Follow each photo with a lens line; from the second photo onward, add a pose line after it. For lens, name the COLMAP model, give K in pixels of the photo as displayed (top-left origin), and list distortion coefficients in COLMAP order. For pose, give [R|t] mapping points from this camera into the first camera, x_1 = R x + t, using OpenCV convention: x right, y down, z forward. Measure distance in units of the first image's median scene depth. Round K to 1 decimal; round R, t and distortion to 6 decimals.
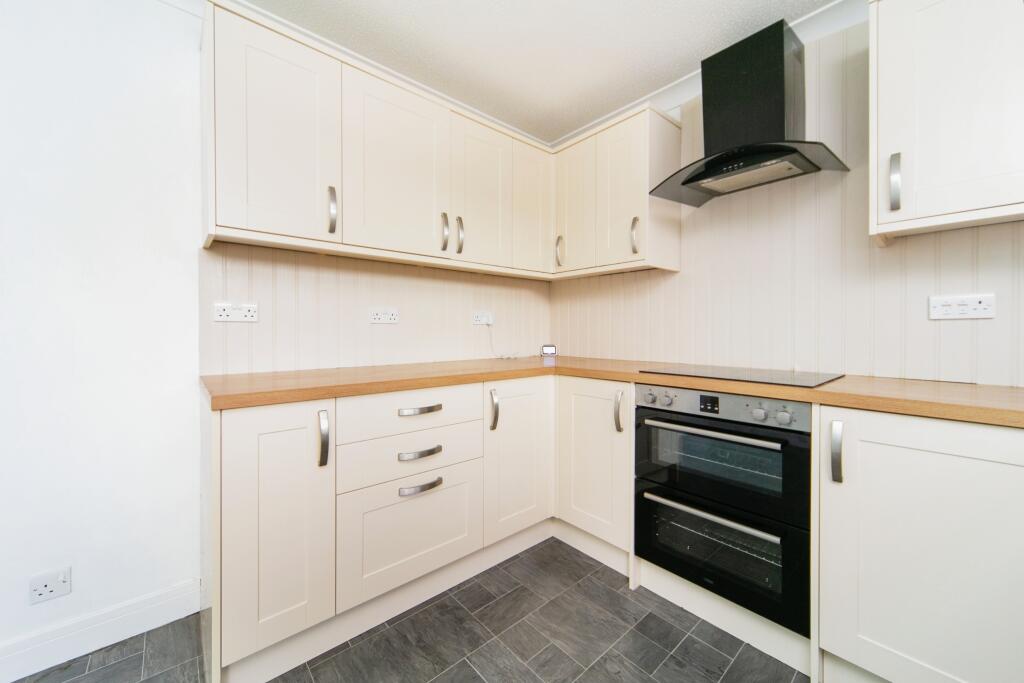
lens RADIAL K [[385.5, 0, 513.4], [0, 385.5, 335.1], [0, 0, 1]] dist [0.000614, 0.000054]
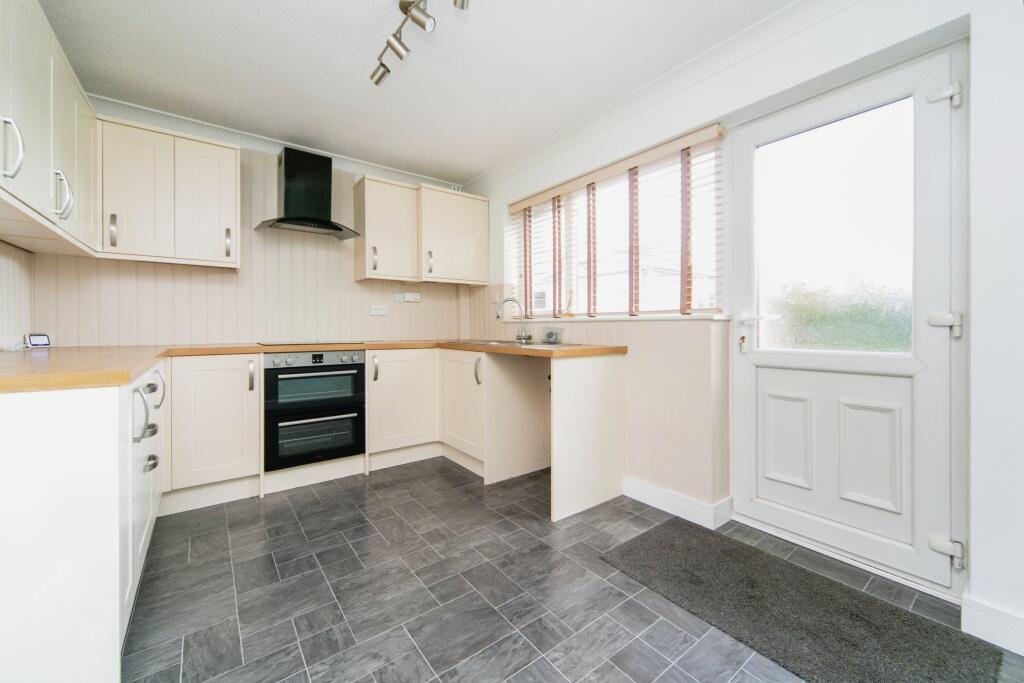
lens RADIAL K [[401.6, 0, 512.7], [0, 401.6, 333.3], [0, 0, 1]] dist [-0.002530, -0.000106]
pose [[0.072132, -0.013726, 0.997301, -1.192368], [0.007066, 0.999887, 0.013250, 0.039435], [-0.997370, 0.006091, 0.072221, -0.040262]]
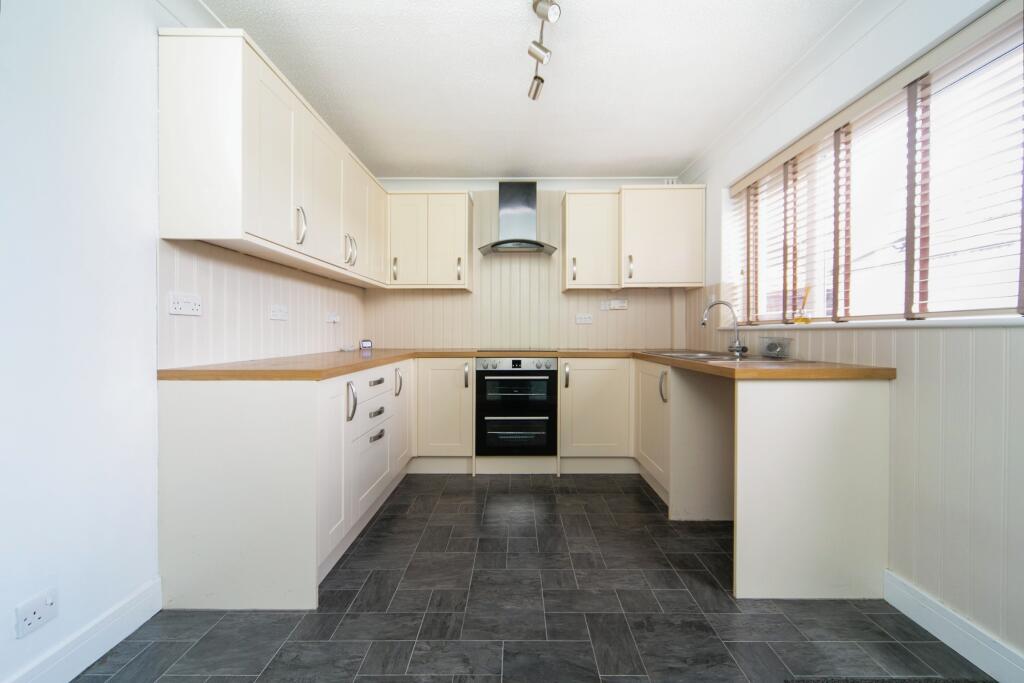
lens RADIAL K [[383.3, 0, 512.0], [0, 383.3, 341.5], [0, 0, 1]] dist [-0.000681, -0.000119]
pose [[0.668649, -0.016316, 0.743399, -0.925147], [0.006522, 0.999849, 0.016078, 0.026496], [-0.743549, -0.005902, 0.668655, -0.303073]]
